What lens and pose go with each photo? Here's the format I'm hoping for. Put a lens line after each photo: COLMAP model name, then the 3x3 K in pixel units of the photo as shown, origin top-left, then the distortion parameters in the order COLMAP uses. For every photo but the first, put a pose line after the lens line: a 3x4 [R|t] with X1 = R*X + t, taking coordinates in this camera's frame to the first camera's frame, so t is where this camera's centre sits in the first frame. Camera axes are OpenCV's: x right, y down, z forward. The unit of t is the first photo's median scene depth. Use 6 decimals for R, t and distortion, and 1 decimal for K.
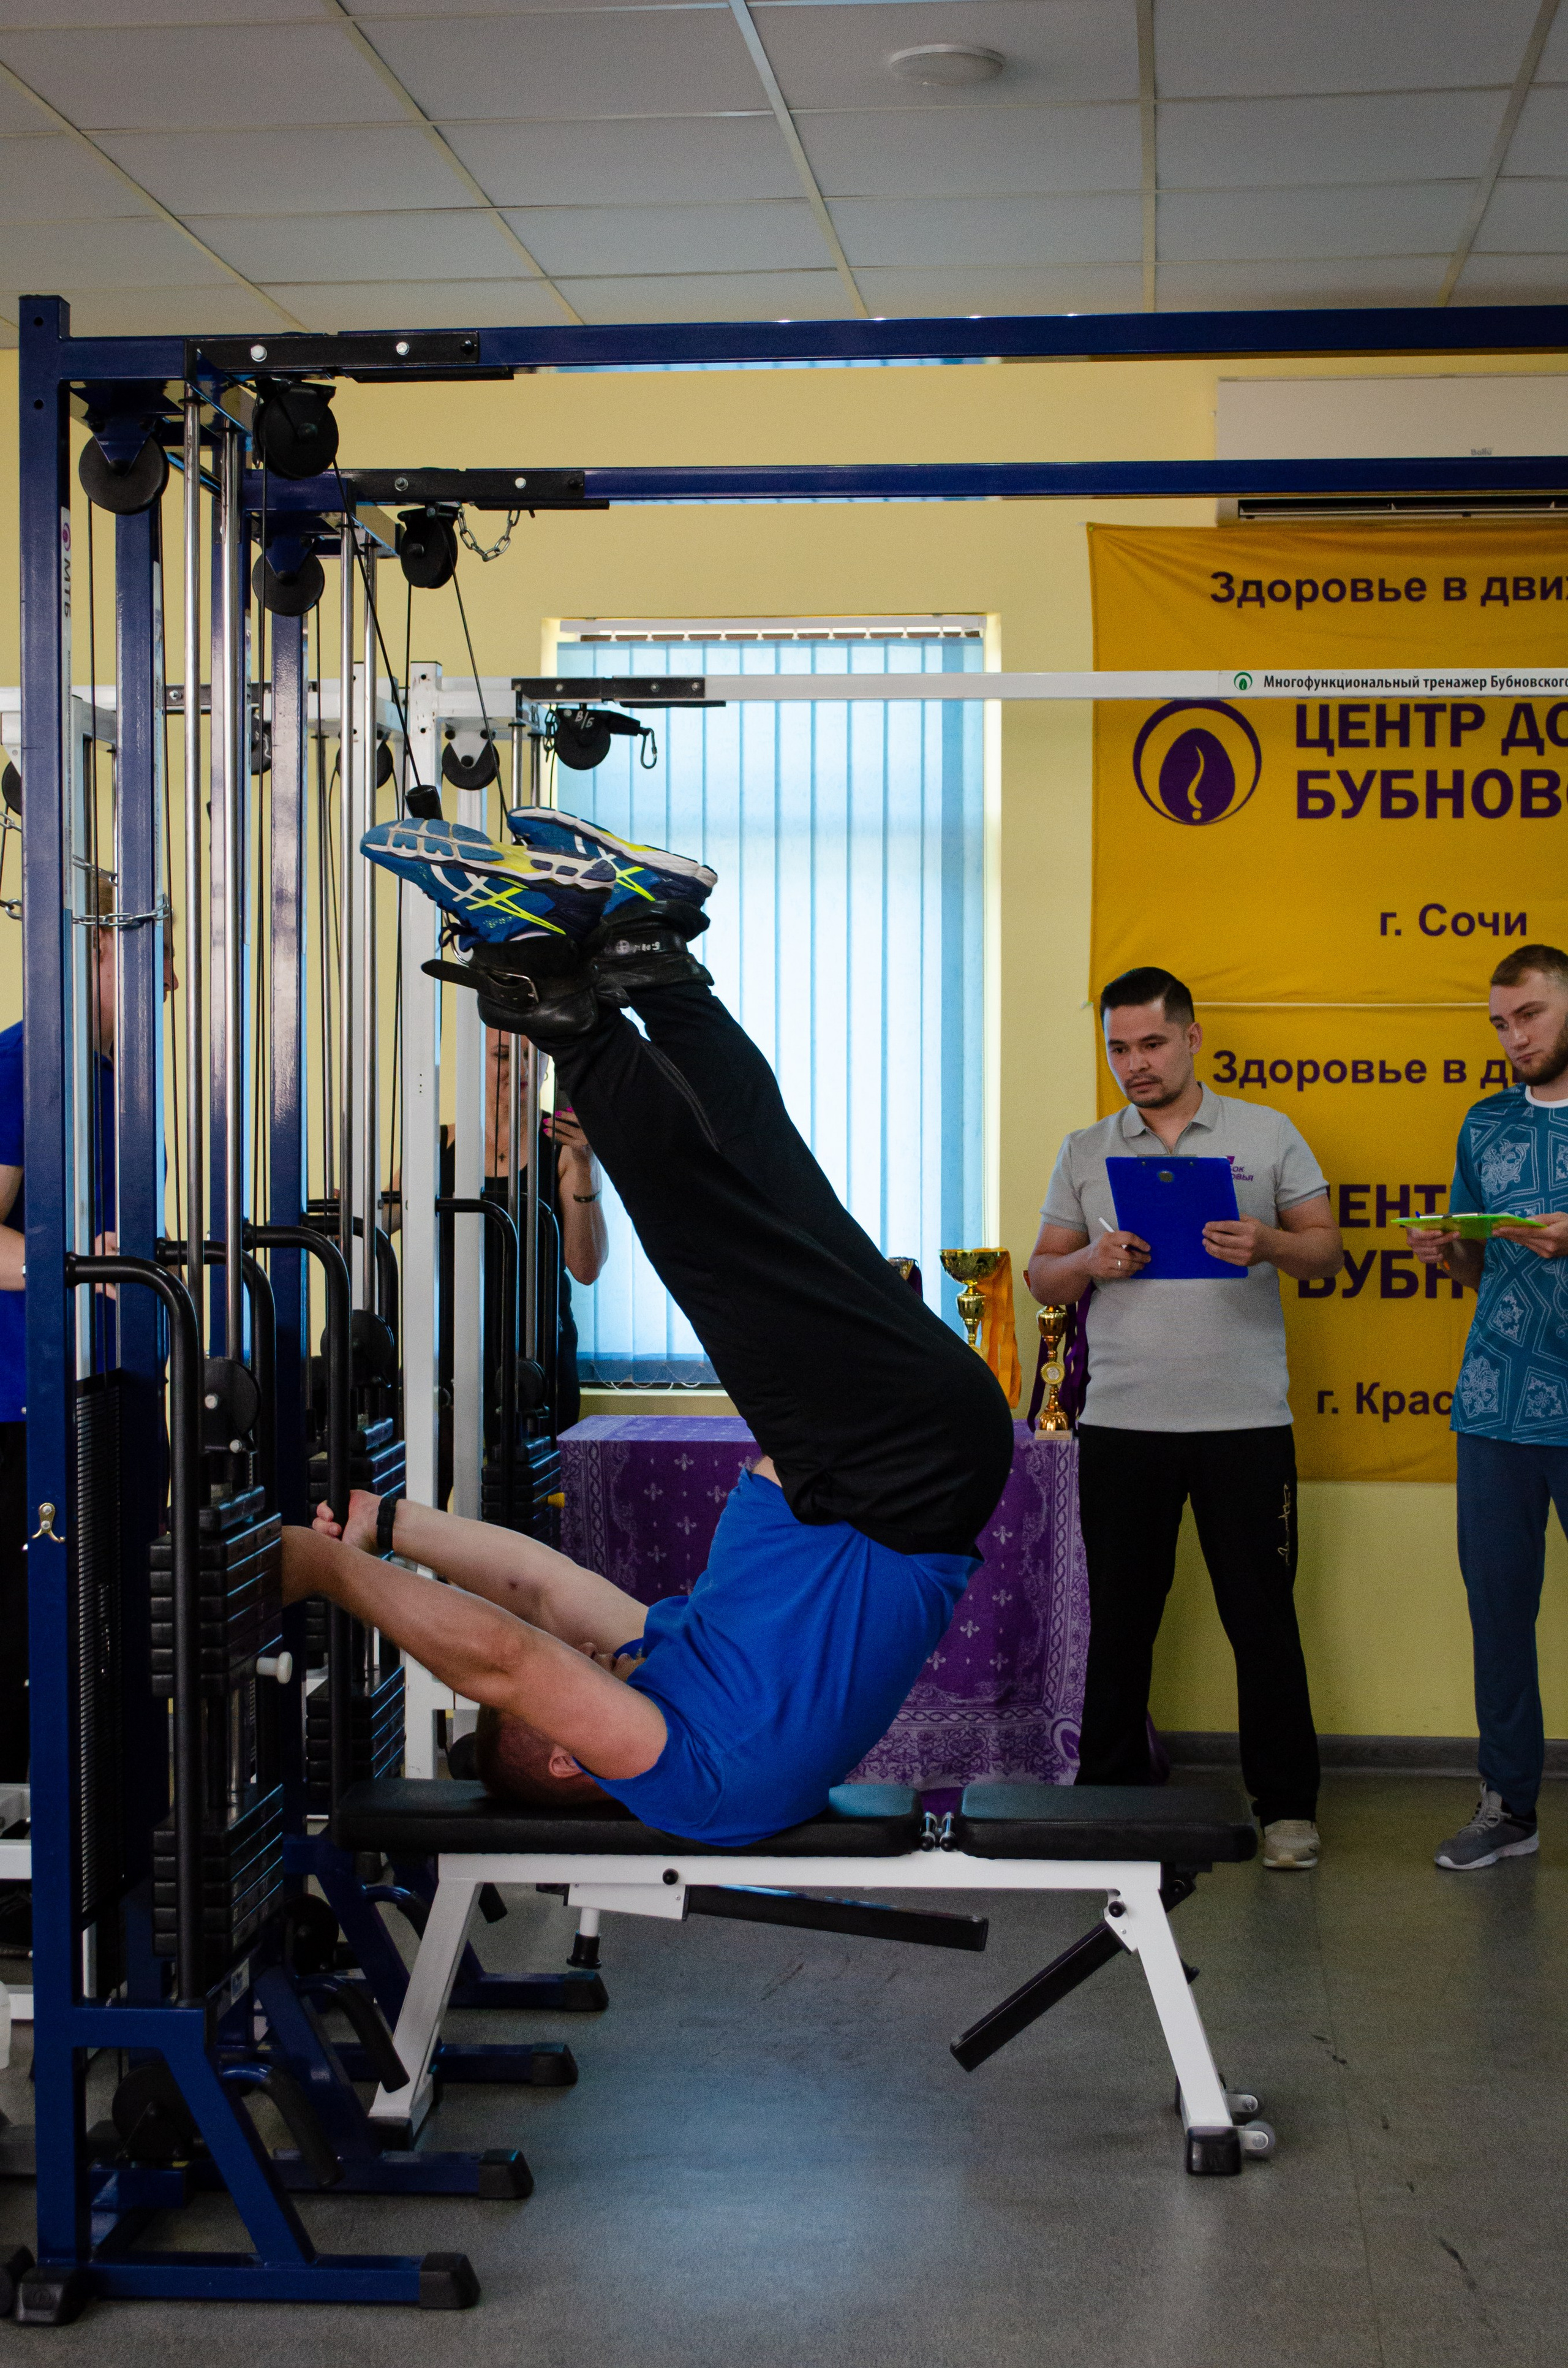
lens RADIAL K [[3736.8, 0, 740.4], [0, 3736.8, 1181.5], [0, 0, 1]] dist [-0.021048, 0.000000]
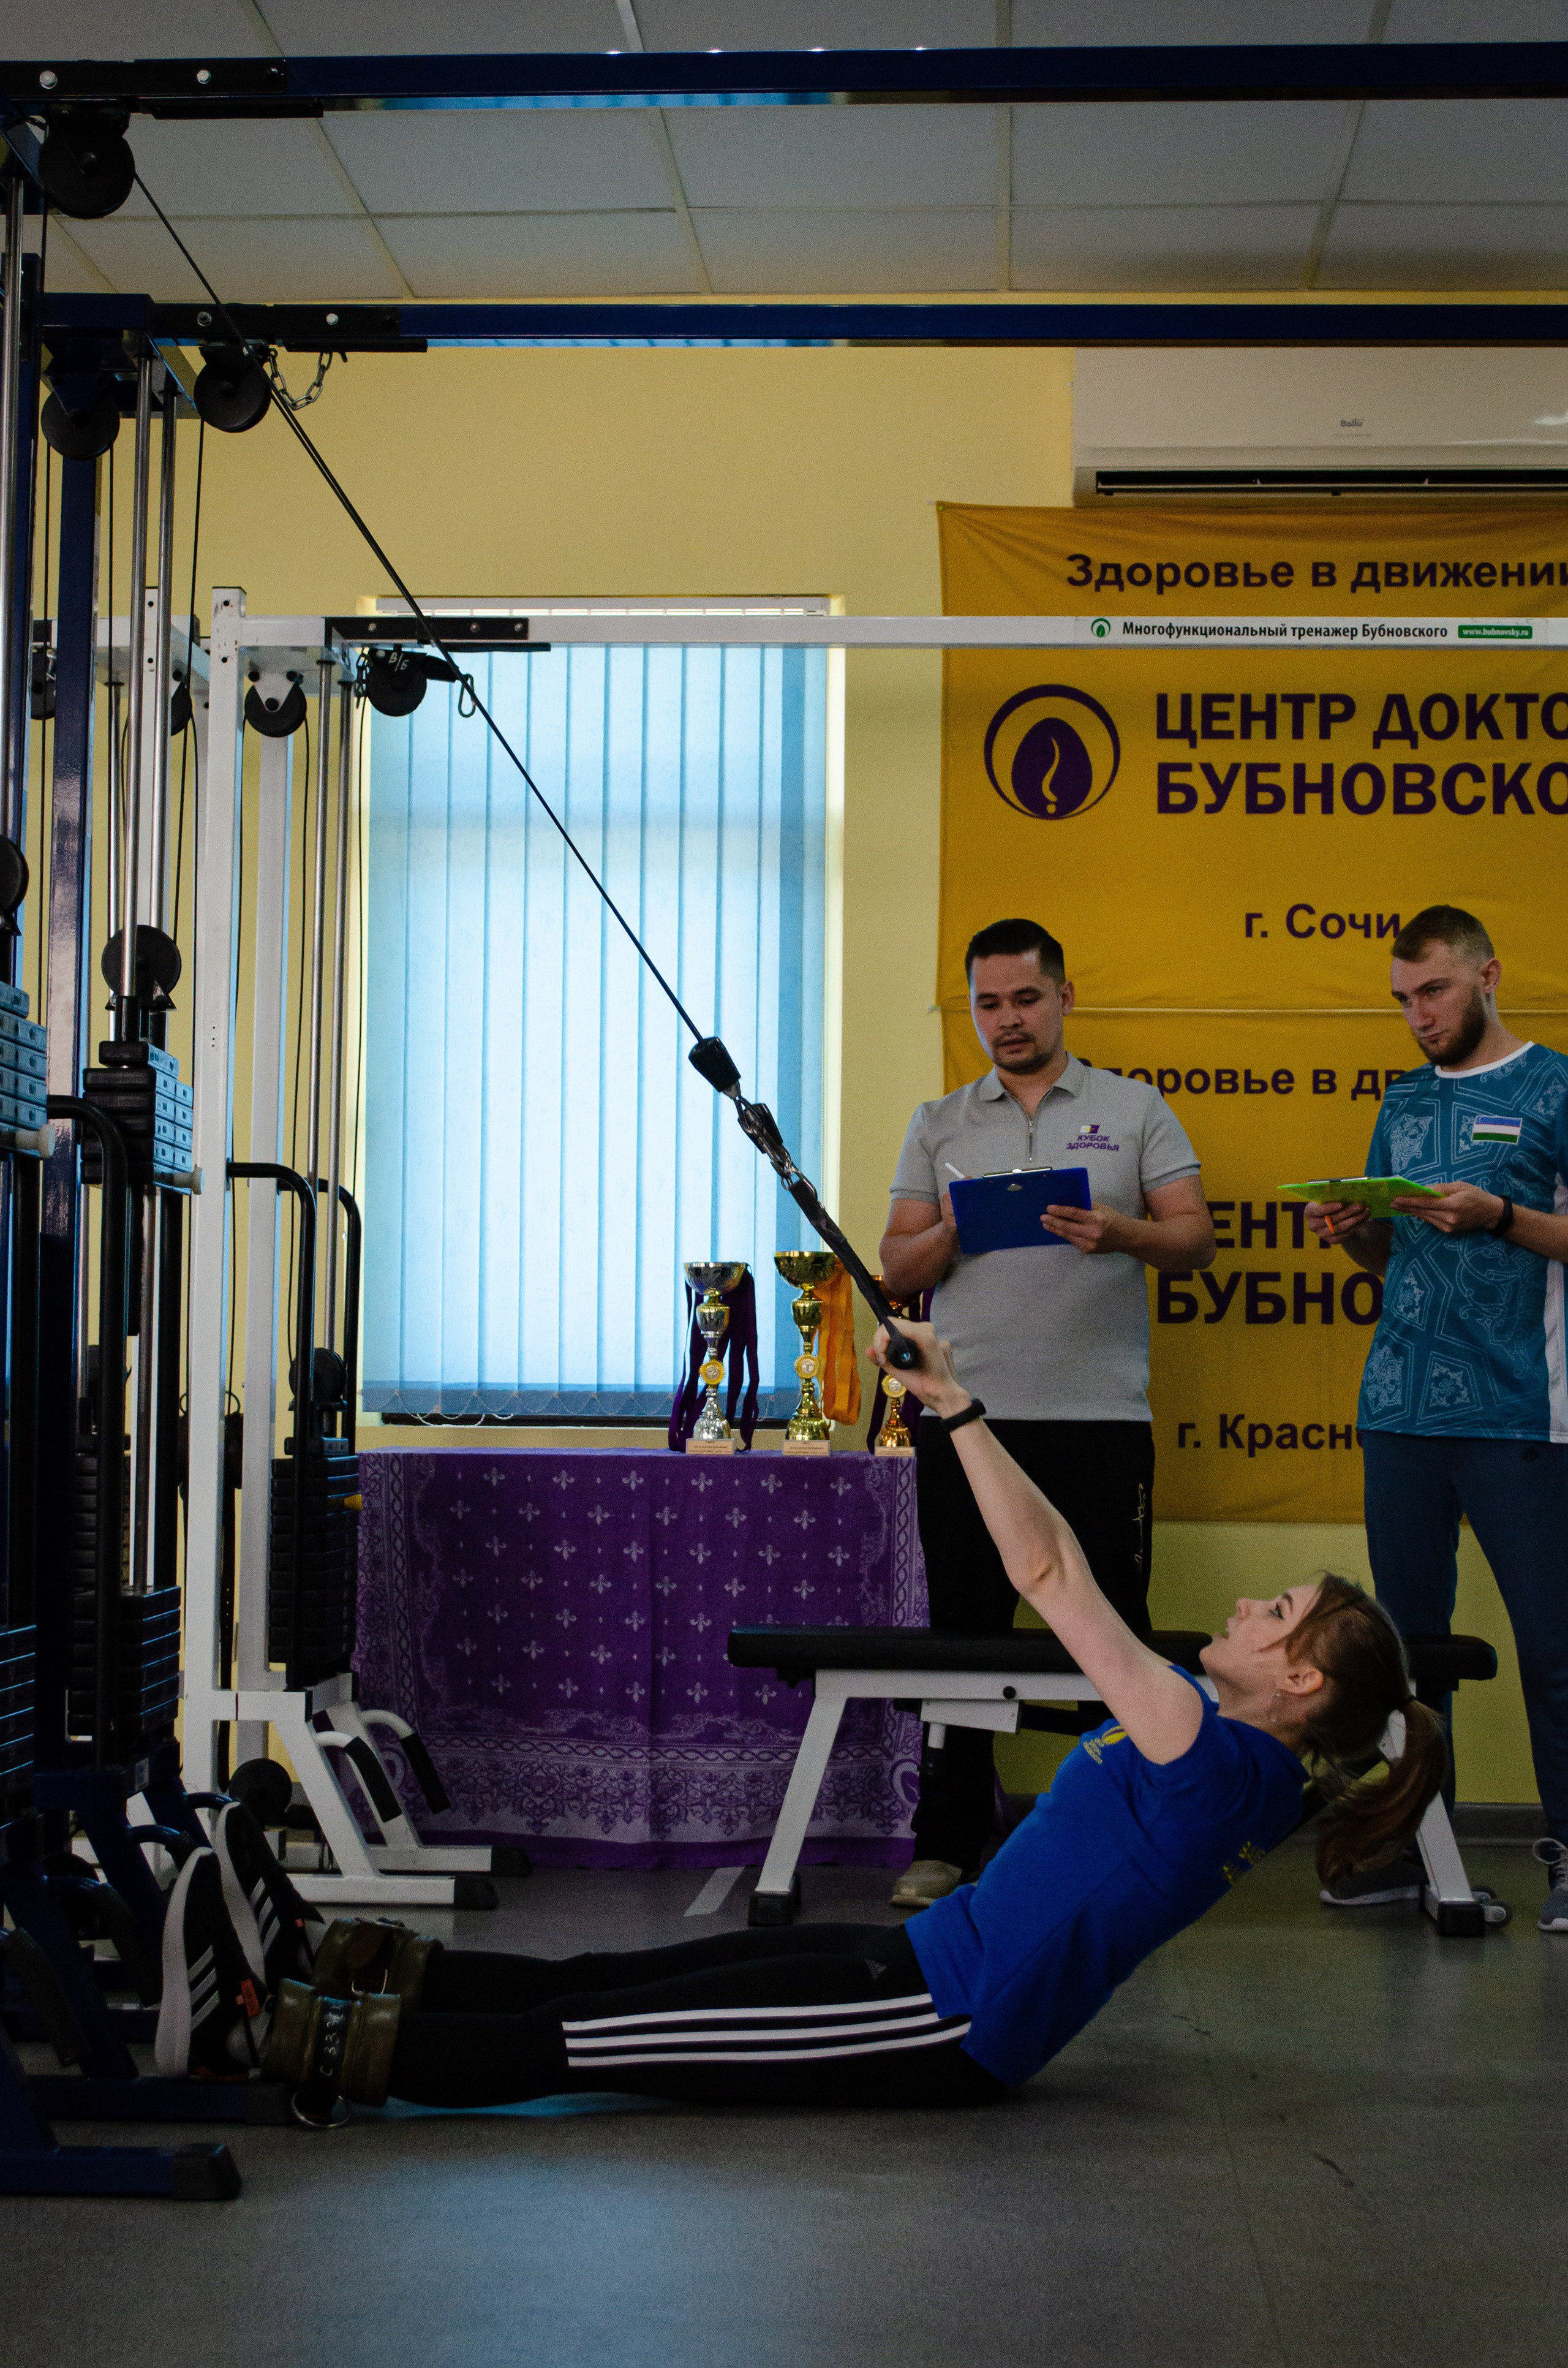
lens RADIAL K [[3922.5, 0, 743.1], [0, 3922.5, 1172.4], [0, 0, 1]] dist [-0.025056, 0.000000]
pose [[0.998987, 0.014076, 0.042738, 0.003687], [-0.010298, 0.996123, -0.087368, 0.080837], [-0.043802, 0.086840, 0.995259, 0.028585]]
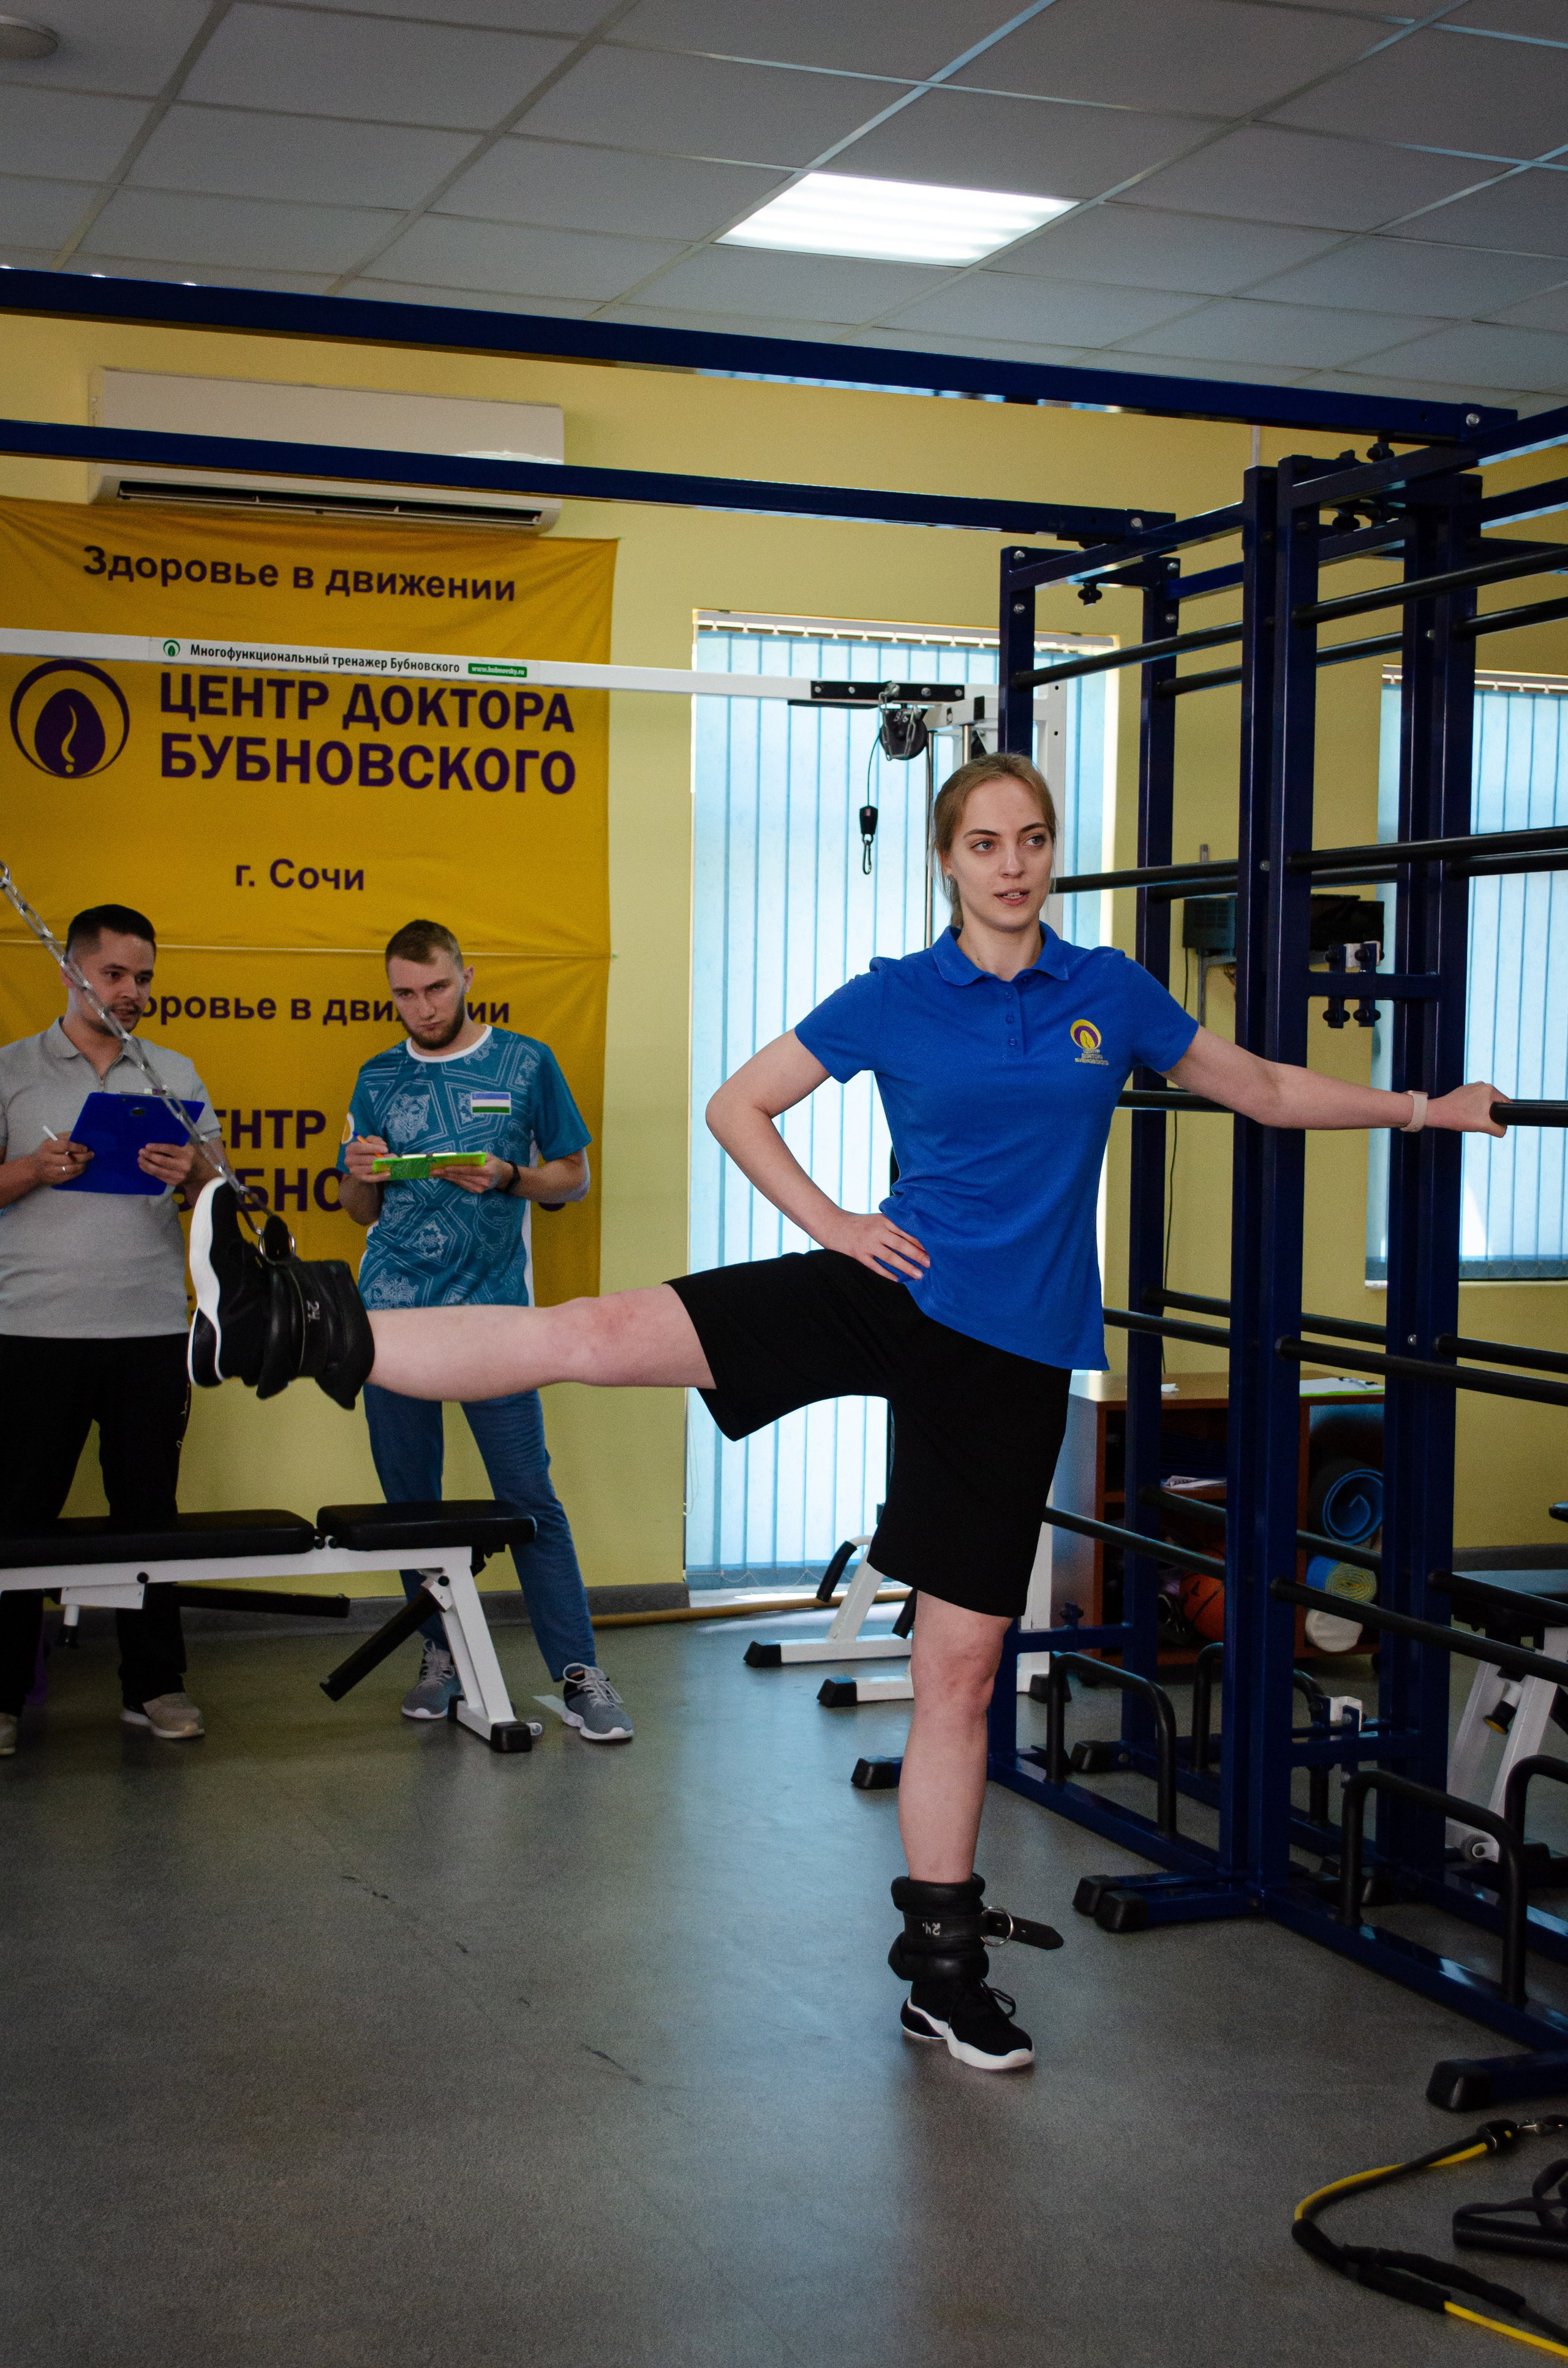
lens RADIAL K [[3251.0, 0, 808.7], [0, 3251.0, 1209.1], [0, 0, 1]] dist [0.009967, 0.000000]
pose [[0.889188, -0.010732, 0.457417, -0.121652], [-0.002447, 0.999599, 0.028210, 0.002651], [-0.457536, -0.026203, 0.888805, 0.058044]]
